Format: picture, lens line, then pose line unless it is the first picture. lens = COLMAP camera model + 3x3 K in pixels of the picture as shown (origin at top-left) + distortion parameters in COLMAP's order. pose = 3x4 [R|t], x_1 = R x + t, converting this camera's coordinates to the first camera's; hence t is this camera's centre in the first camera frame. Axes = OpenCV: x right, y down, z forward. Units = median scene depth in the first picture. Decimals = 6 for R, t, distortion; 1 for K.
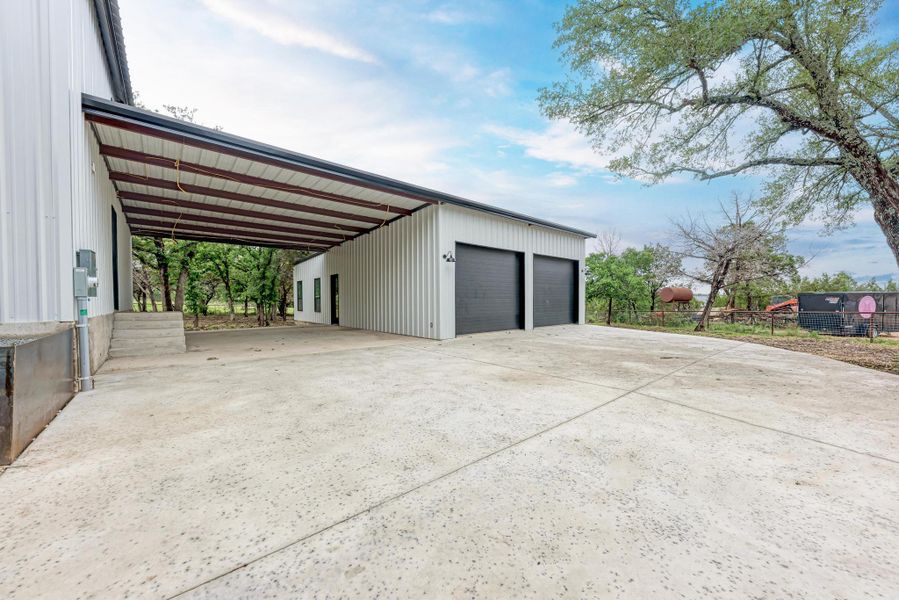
lens RADIAL K [[332.7, 0, 448.2], [0, 332.7, 303.5], [0, 0, 1]] dist [0.021431, -0.000346]
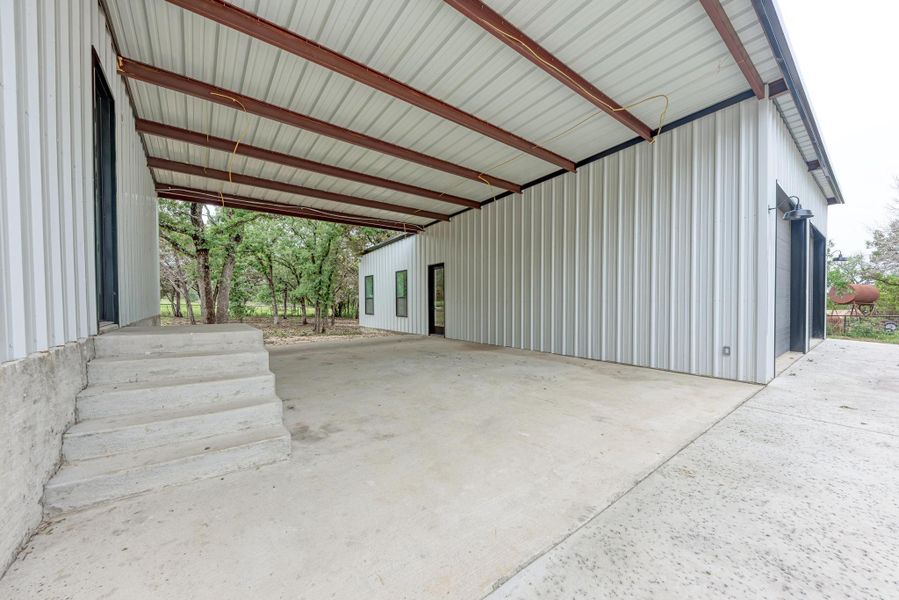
lens RADIAL K [[332.7, 0, 451.8], [0, 332.7, 304.6], [0, 0, 1]] dist [0.021431, -0.000346]
pose [[0.998659, 0.000405, -0.051773, -0.256290], [-0.000282, 0.999997, 0.002394, -0.002911], [0.051774, -0.002377, 0.998656, 0.288186]]
